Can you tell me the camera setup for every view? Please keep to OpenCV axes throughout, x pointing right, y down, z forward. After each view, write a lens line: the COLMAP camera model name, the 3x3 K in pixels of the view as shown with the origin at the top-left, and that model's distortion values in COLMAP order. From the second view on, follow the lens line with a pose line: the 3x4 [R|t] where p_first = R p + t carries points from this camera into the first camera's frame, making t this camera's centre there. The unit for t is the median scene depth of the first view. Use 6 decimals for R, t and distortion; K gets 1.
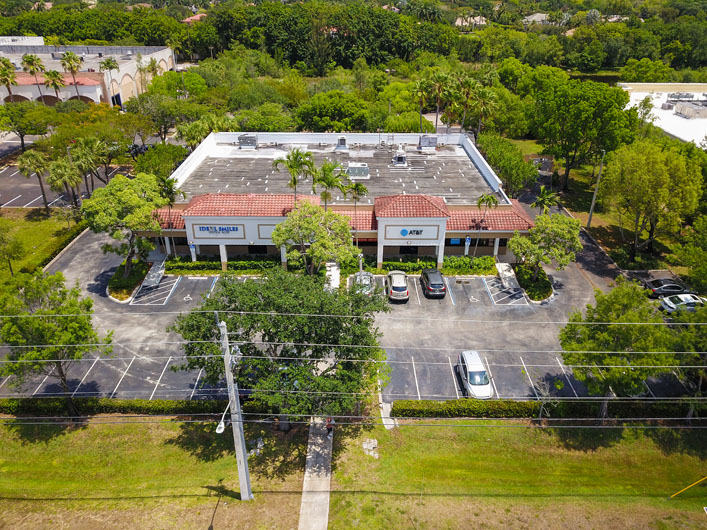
lens RADIAL K [[536.2, 0, 361.1], [0, 536.2, 262.1], [0, 0, 1]] dist [0.048879, -0.082092]
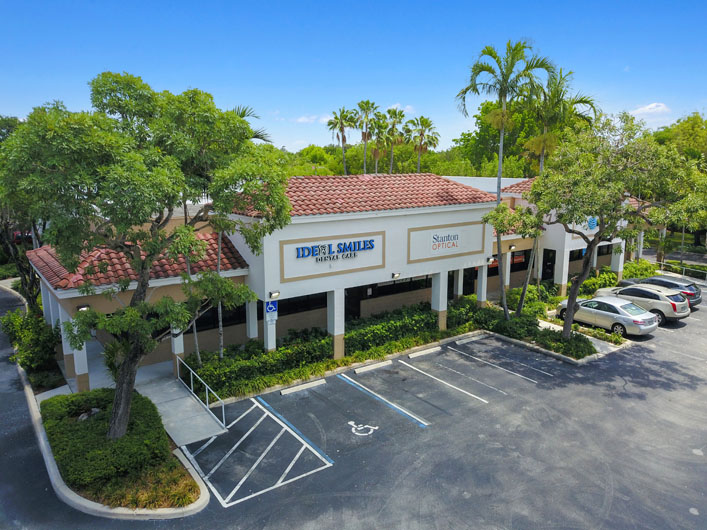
lens RADIAL K [[536.2, 0, 361.1], [0, 536.2, 262.1], [0, 0, 1]] dist [0.048879, -0.082092]
pose [[0.809815, -0.116692, 0.574963, -0.468502], [0.275180, 0.941079, -0.196584, 0.031982], [-0.518146, 0.317415, 0.794212, 0.649093]]
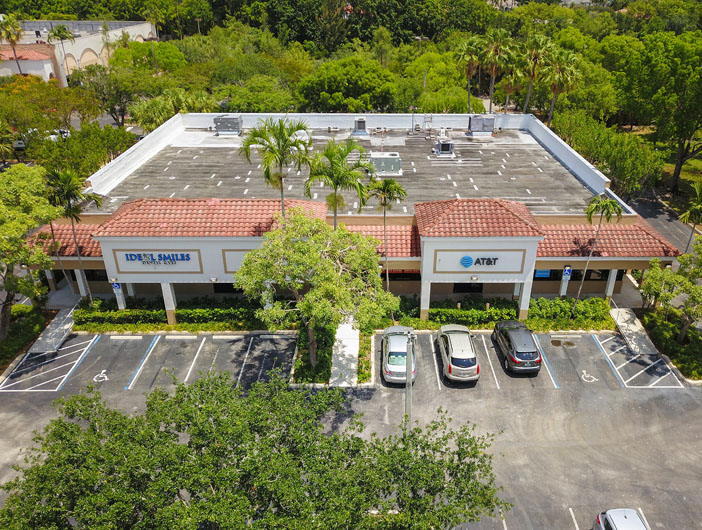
lens RADIAL K [[563.8, 0, 379.0], [0, 563.8, 277.9], [0, 0, 1]] dist [0.011184, 0.008280]
pose [[0.999992, -0.003631, 0.001418, -0.018212], [0.003613, 0.999909, 0.012960, -0.044417], [-0.001465, -0.012955, 0.999915, 0.357099]]
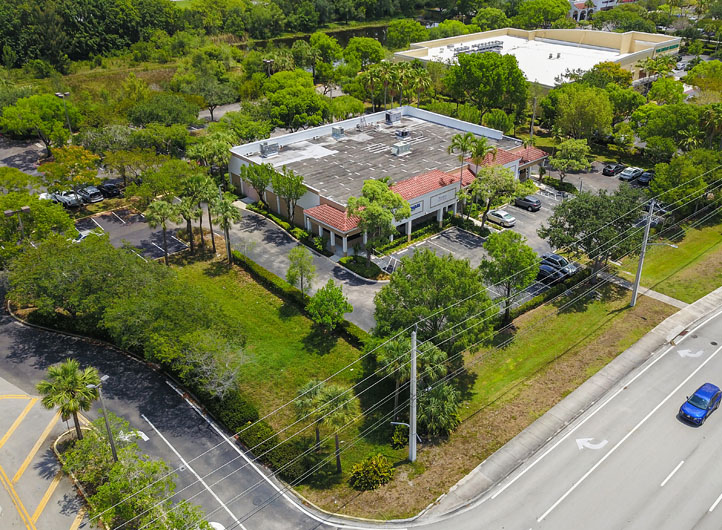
lens RADIAL K [[631.9, 0, 375.5], [0, 631.9, 265.7], [0, 0, 1]] dist [0.038799, -0.005745]
pose [[0.748316, -0.327904, 0.576630, -1.207815], [0.310271, 0.941348, 0.132651, -0.154988], [-0.586307, 0.079647, 0.806164, -0.162293]]
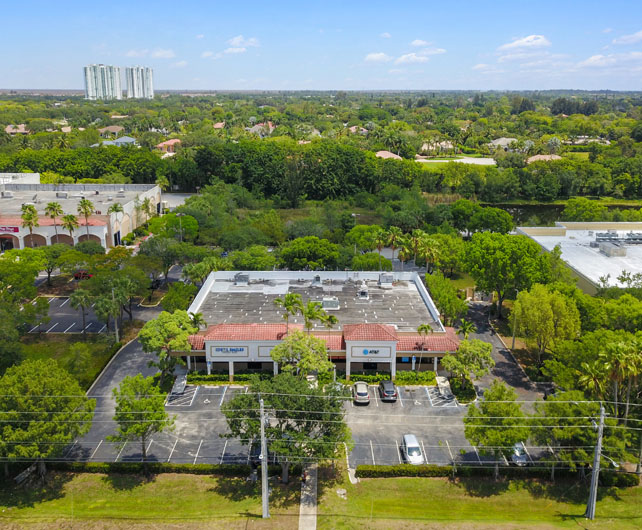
lens RADIAL K [[615.0, 0, 323.1], [0, 615.0, 232.4], [0, 0, 1]] dist [0.089331, -0.224380]
pose [[0.999953, -0.001286, -0.009560, -0.011186], [-0.001156, 0.967955, -0.251121, 0.042969], [0.009577, 0.251120, 0.967908, -0.575516]]
